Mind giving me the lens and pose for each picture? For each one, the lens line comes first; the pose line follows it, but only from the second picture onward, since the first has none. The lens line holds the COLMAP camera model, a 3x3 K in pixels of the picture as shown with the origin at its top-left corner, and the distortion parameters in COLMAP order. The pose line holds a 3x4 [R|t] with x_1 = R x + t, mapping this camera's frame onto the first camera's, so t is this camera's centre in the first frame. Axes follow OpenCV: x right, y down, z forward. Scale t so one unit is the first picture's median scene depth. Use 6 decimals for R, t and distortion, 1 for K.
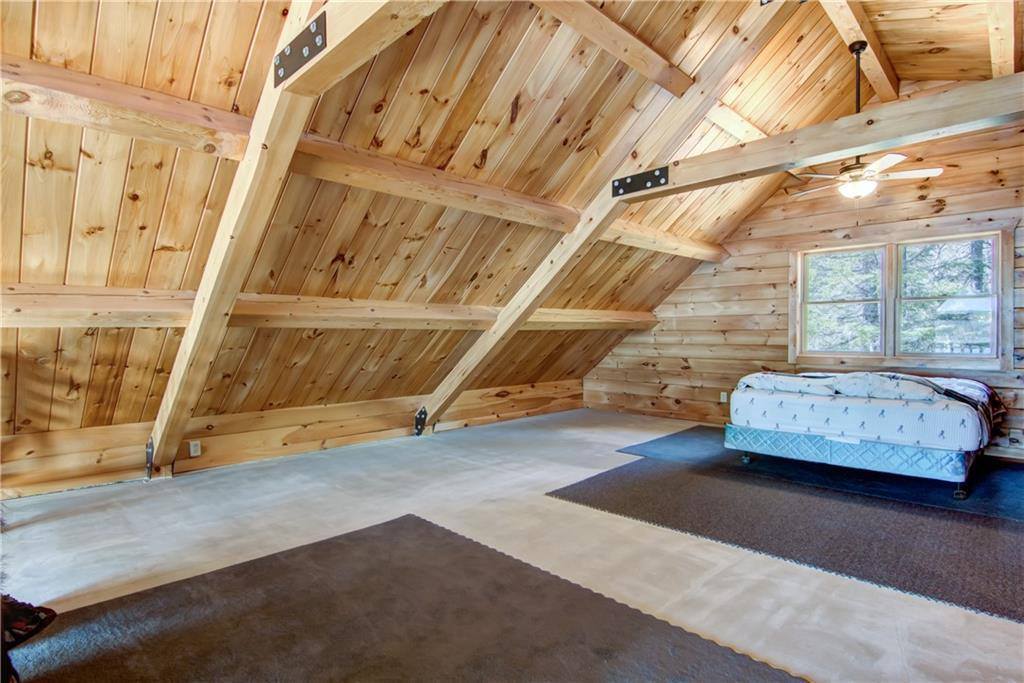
lens RADIAL K [[528.1, 0, 512.0], [0, 528.1, 341.5], [0, 0, 1]] dist [0.000086, 0.000008]
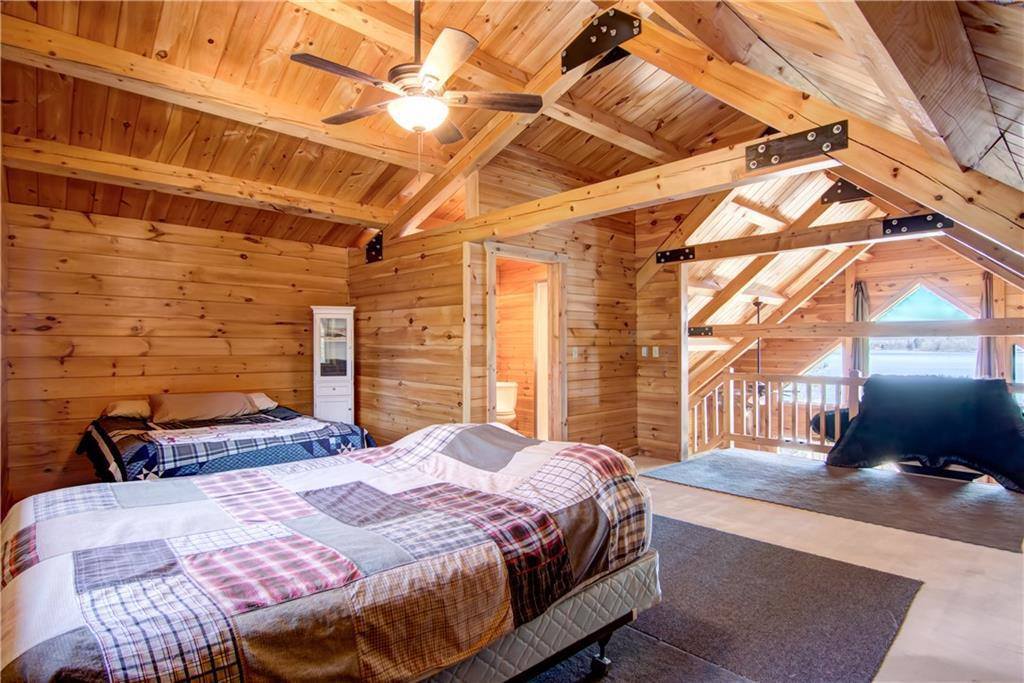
lens RADIAL K [[527.3, 0, 521.2], [0, 527.3, 342.6], [0, 0, 1]] dist [-0.003980, -0.001433]
pose [[-0.998822, 0.004378, 0.048318, 0.603688], [0.004624, 0.999977, 0.004980, -0.061105], [-0.048295, 0.005197, -0.998820, 1.787833]]
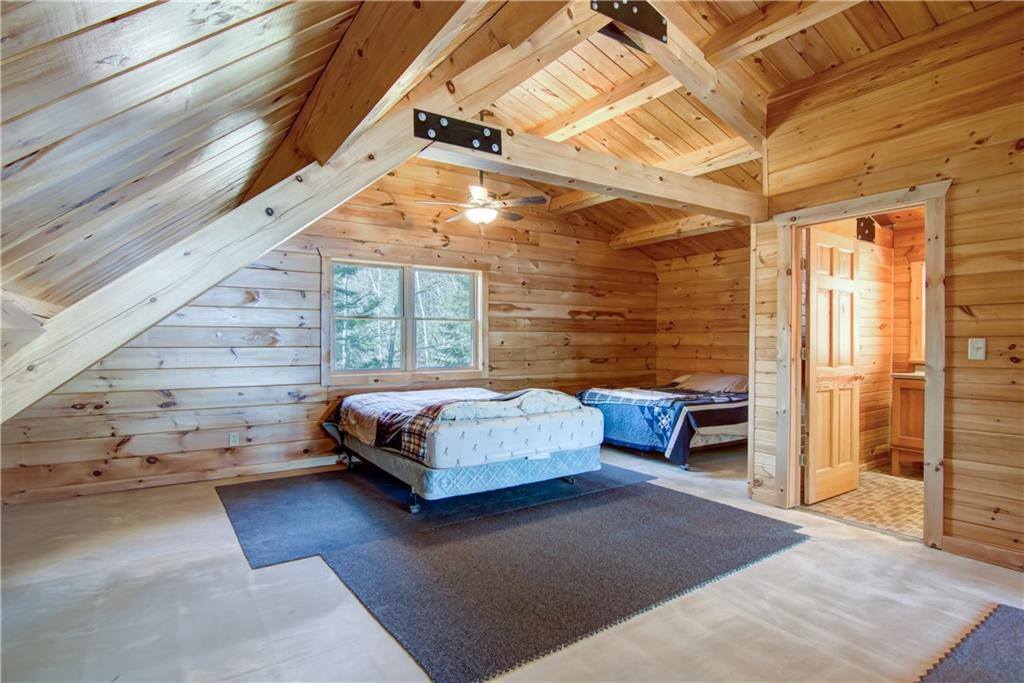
lens RADIAL K [[527.3, 0, 521.2], [0, 527.3, 342.6], [0, 0, 1]] dist [-0.003980, -0.001433]
pose [[0.183026, -0.000003, 0.983108, -0.412906], [0.008451, 0.999963, -0.001570, -0.039766], [-0.983072, 0.008596, 0.183020, 0.846947]]
